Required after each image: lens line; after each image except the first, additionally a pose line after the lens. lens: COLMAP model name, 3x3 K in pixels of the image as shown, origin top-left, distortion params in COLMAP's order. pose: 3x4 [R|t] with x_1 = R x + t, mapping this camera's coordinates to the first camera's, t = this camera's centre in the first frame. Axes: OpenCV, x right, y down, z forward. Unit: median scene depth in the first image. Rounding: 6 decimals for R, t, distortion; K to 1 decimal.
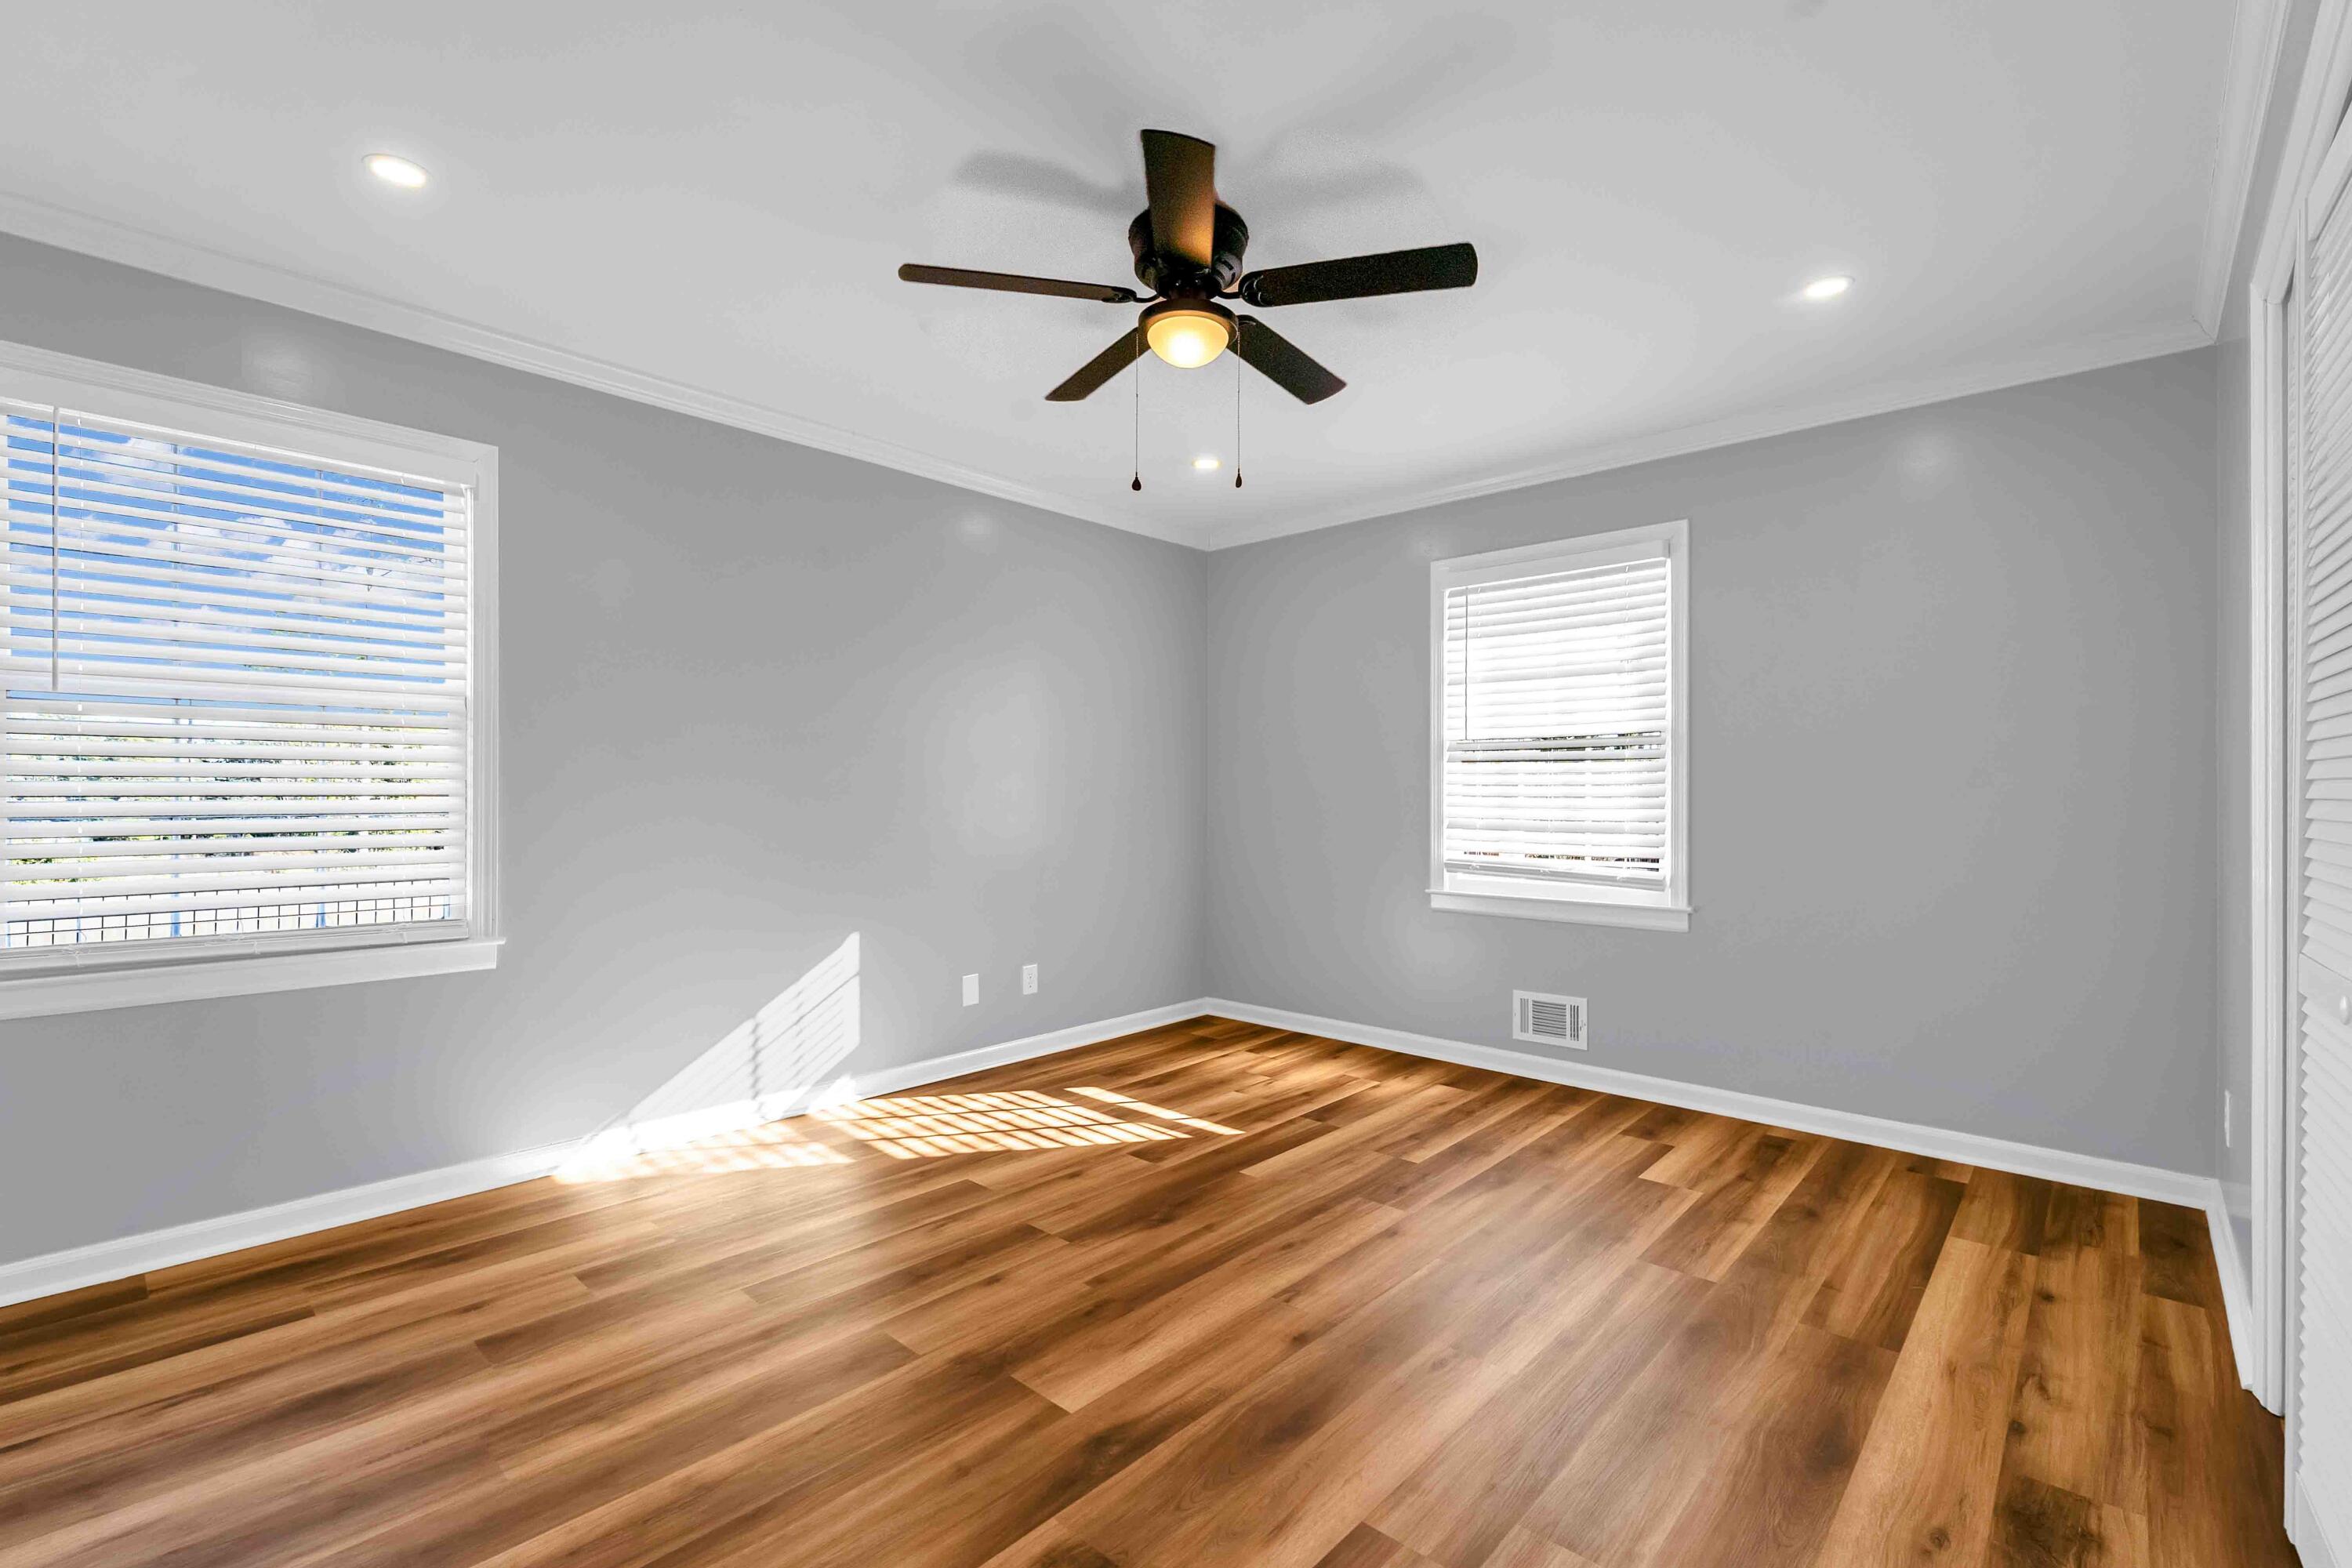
lens RADIAL K [[1014.9, 0, 1187.7], [0, 1014.9, 794.1], [0, 0, 1]] dist [0.000670, -0.001547]
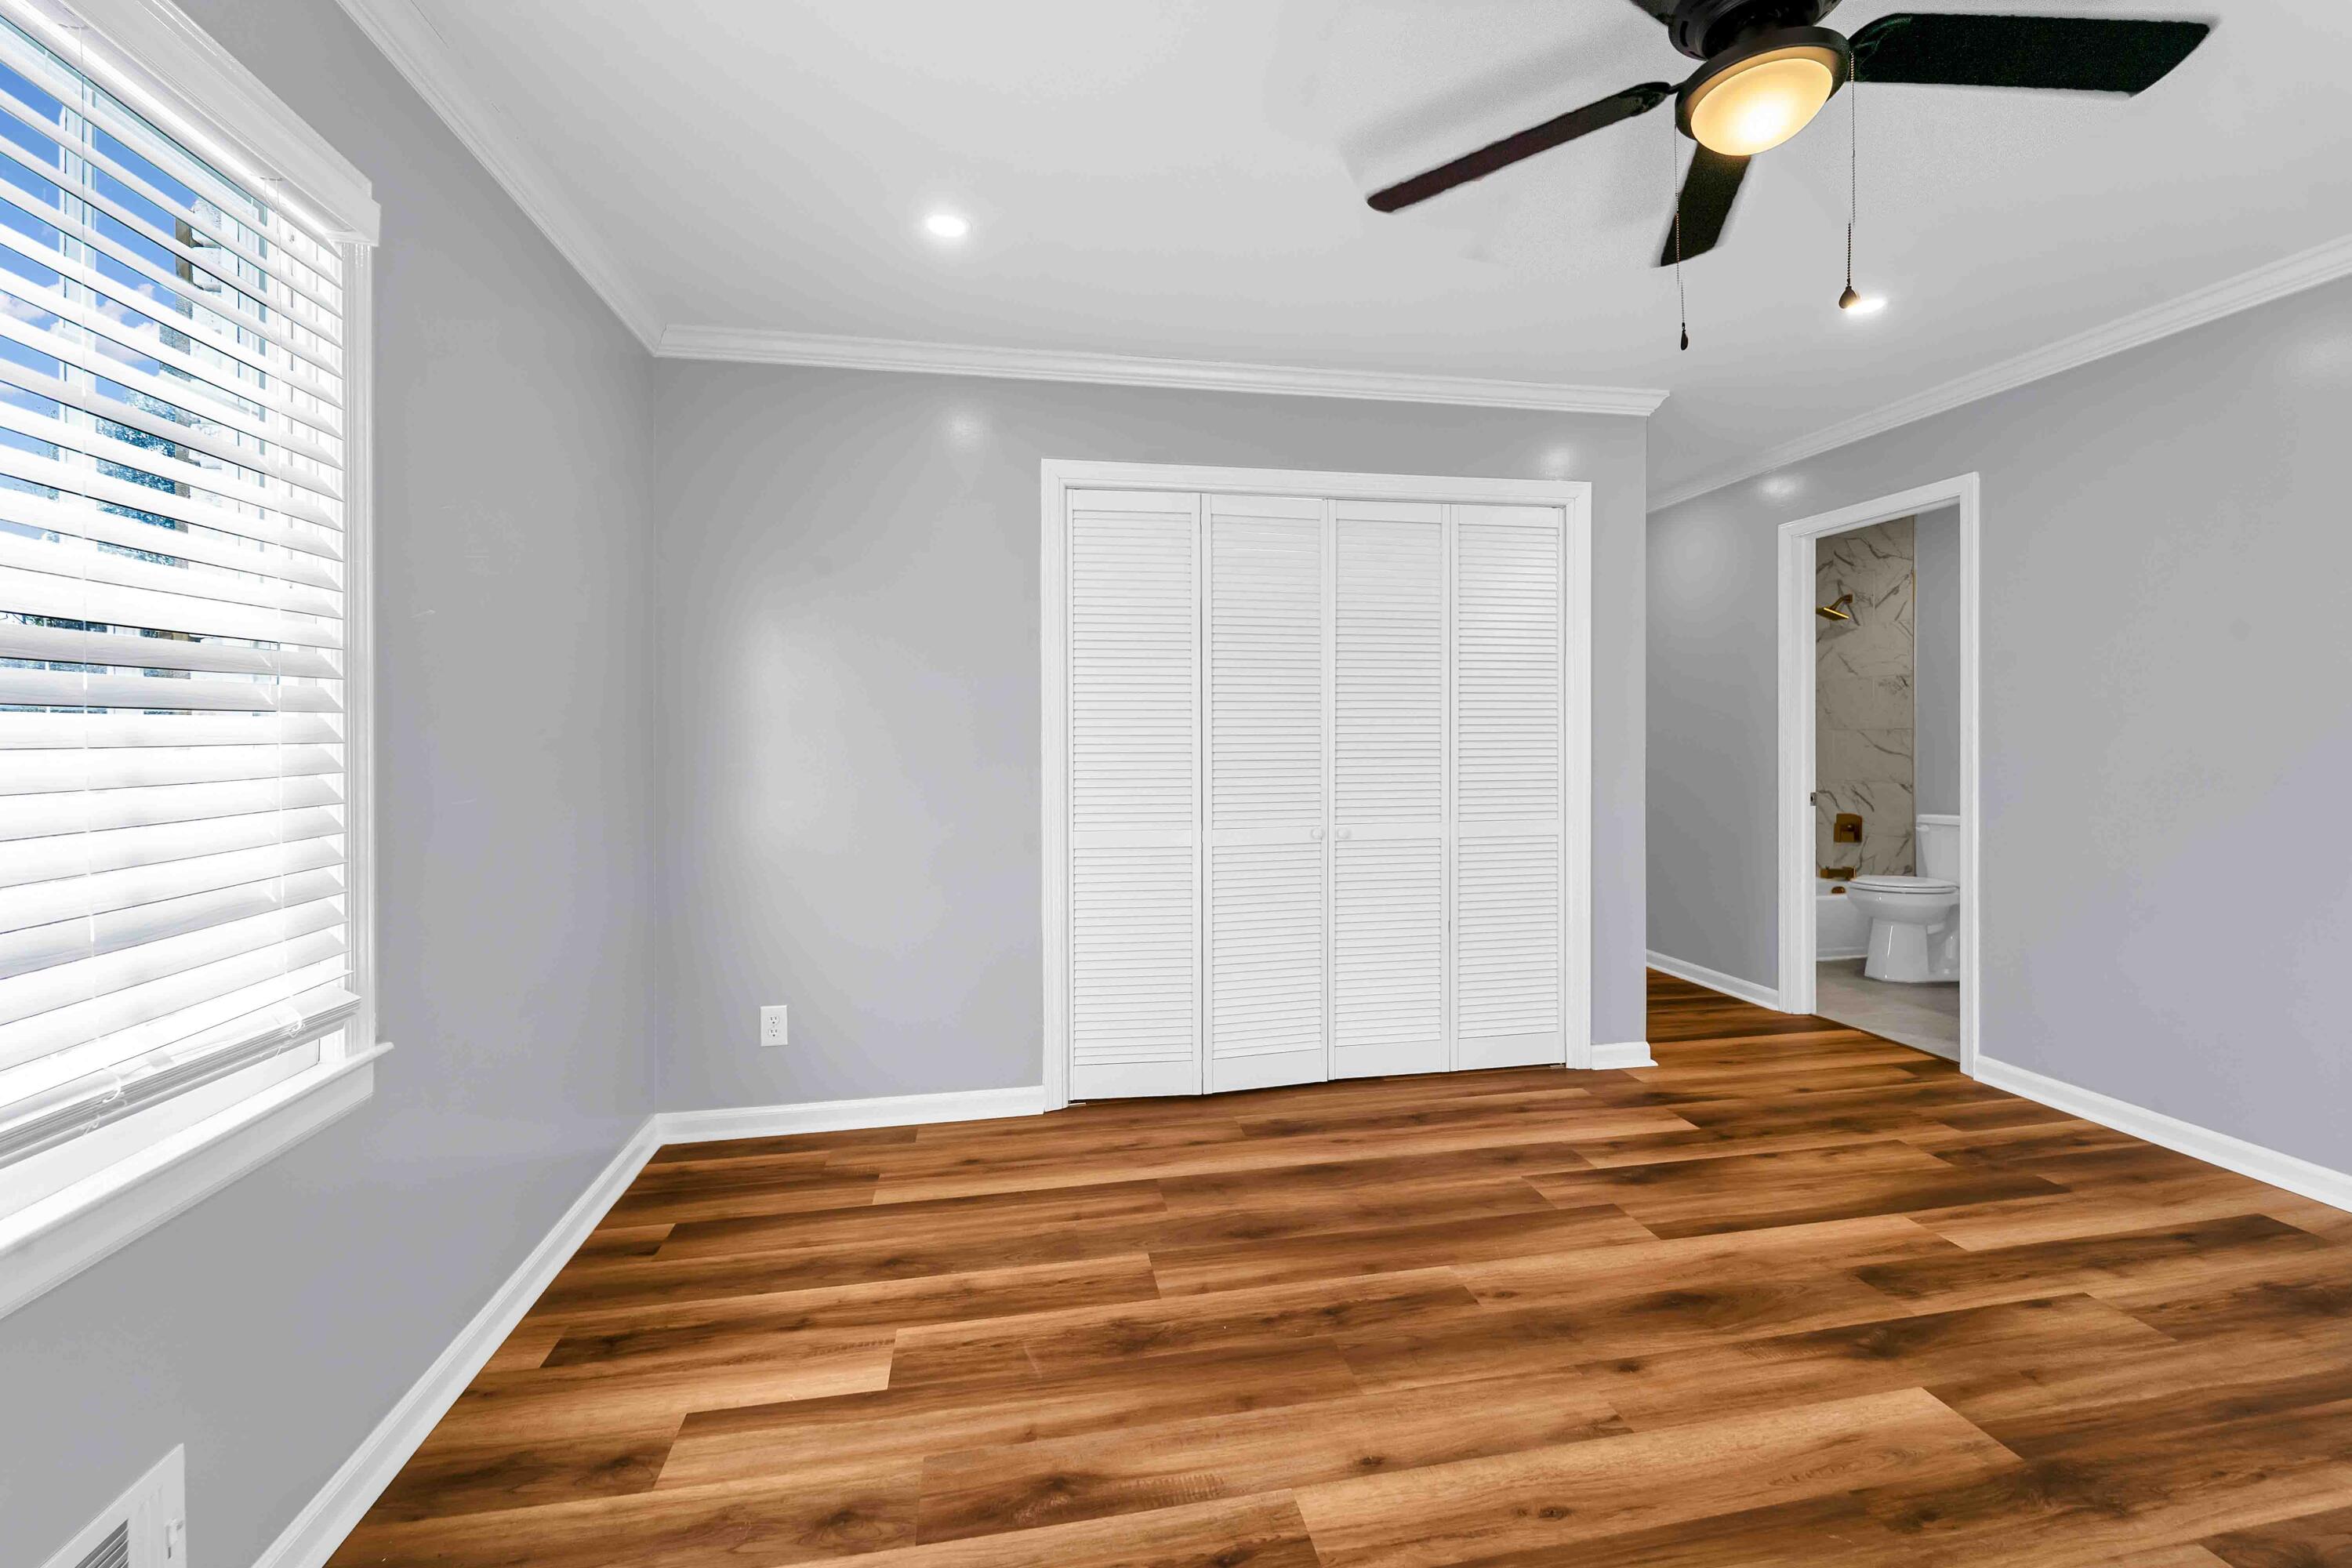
lens RADIAL K [[957.9, 0, 1176.5], [0, 957.9, 745.0], [0, 0, 1]] dist [0.000195, -0.001252]
pose [[-0.798387, -0.003078, 0.602136, -0.078174], [0.008560, 0.999828, 0.016461, -0.042354], [-0.602083, 0.018297, -0.798224, 1.823784]]
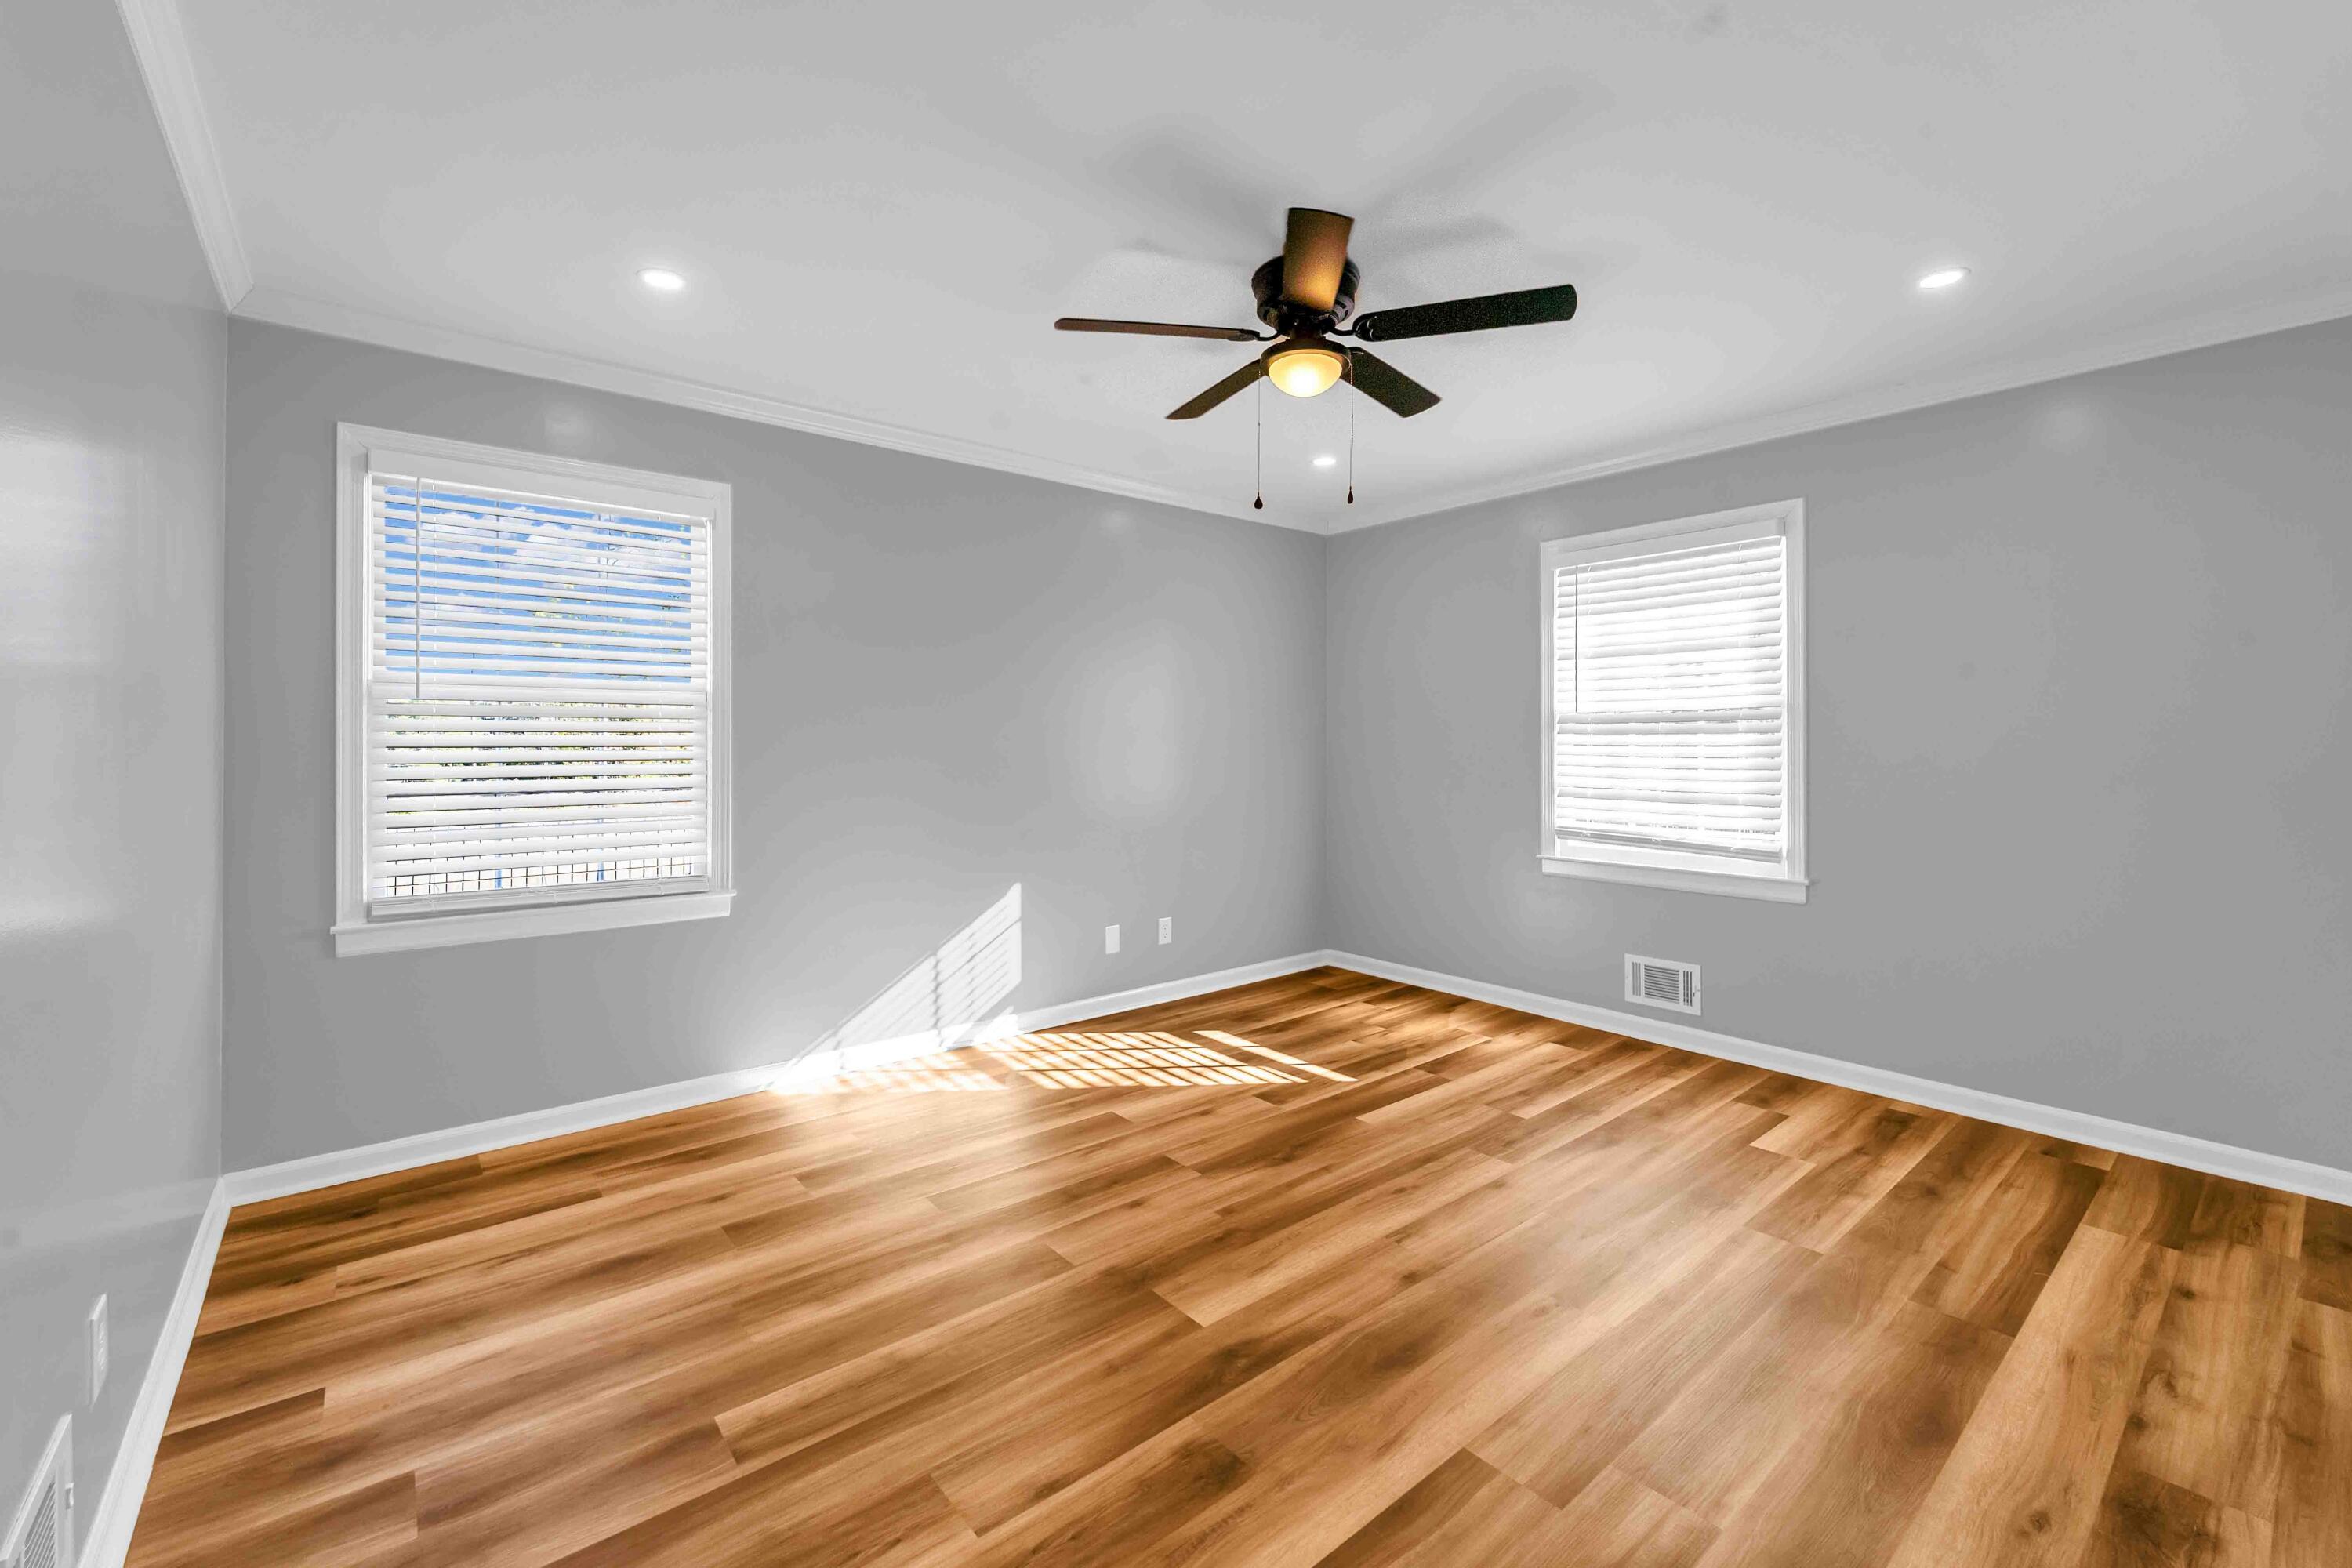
lens RADIAL K [[957.9, 0, 1170.1], [0, 957.9, 738.2], [0, 0, 1]] dist [0.000195, -0.001252]
pose [[0.989520, -0.002179, -0.144383, 0.004164], [0.001499, 0.999987, -0.004820, -0.042216], [0.144391, 0.004553, 0.989510, -0.066292]]
